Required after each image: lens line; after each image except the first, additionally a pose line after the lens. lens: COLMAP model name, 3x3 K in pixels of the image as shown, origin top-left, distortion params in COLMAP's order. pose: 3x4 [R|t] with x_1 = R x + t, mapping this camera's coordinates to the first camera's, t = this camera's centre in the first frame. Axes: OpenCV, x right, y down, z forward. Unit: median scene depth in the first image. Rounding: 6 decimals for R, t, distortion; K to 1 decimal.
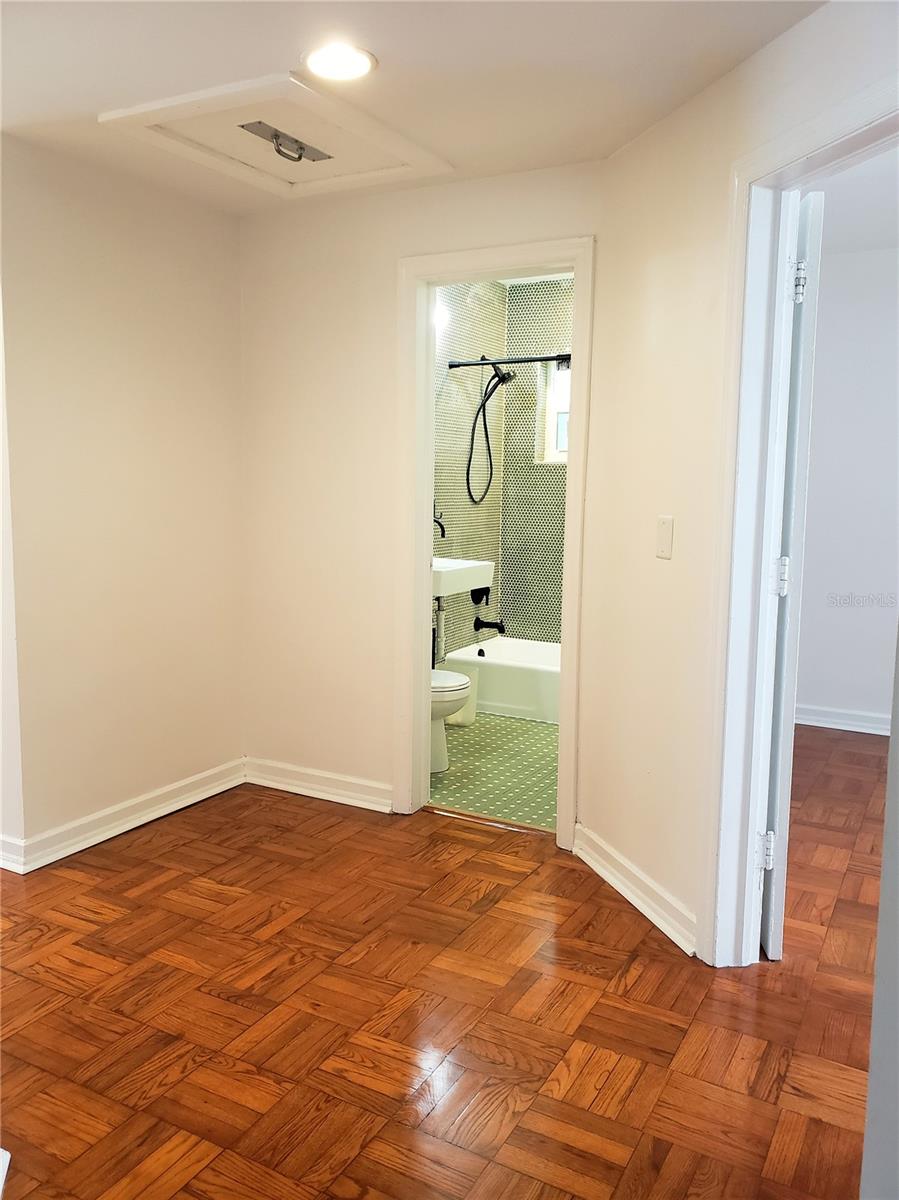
lens RADIAL K [[949.0, 0, 448.4], [0, 949.0, 599.9], [0, 0, 1]] dist [-0.001465, 0.008910]
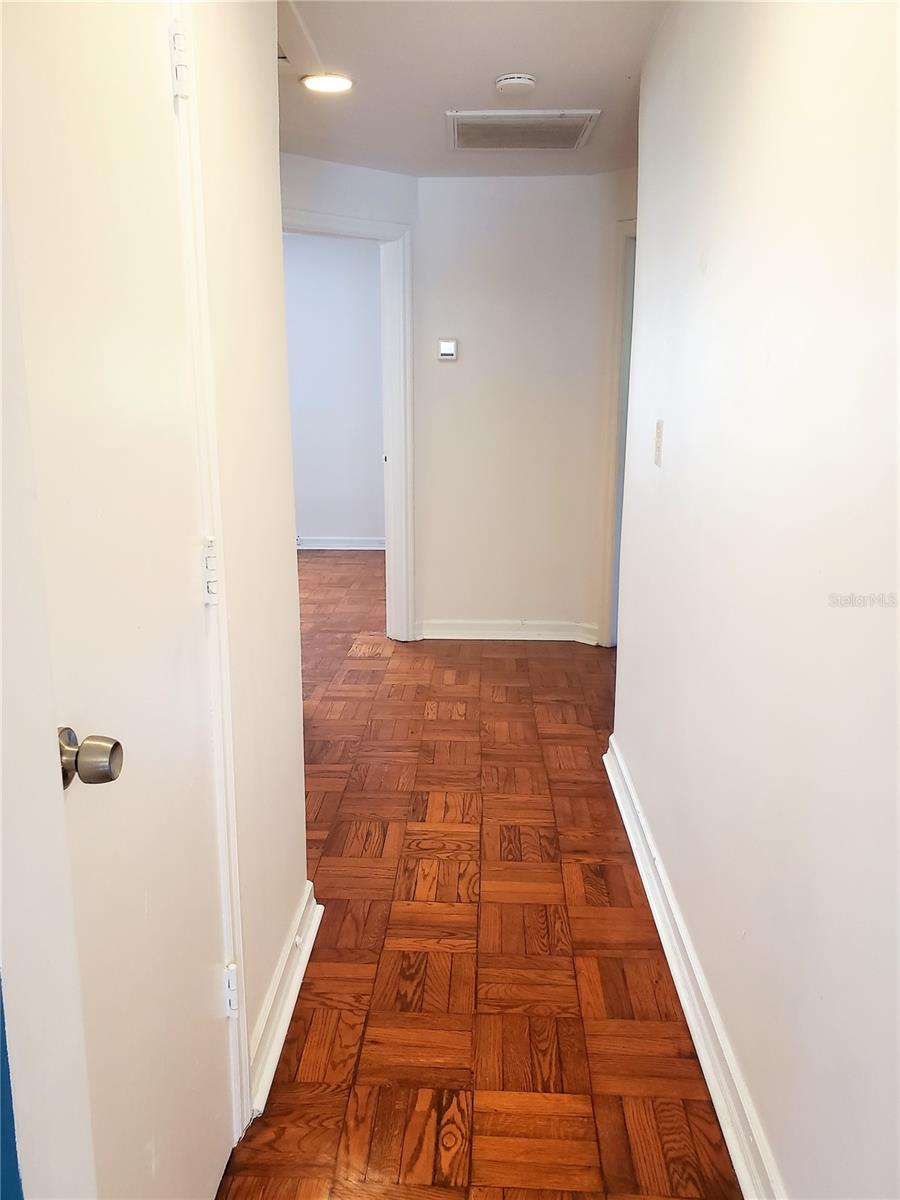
lens RADIAL K [[949.0, 0, 447.8], [0, 949.0, 603.3], [0, 0, 1]] dist [-0.001465, 0.008910]
pose [[-0.455943, -0.205884, 0.865868, -1.504611], [0.114077, 0.951332, 0.286275, -0.220216], [-0.882668, 0.229300, -0.410267, 1.572509]]
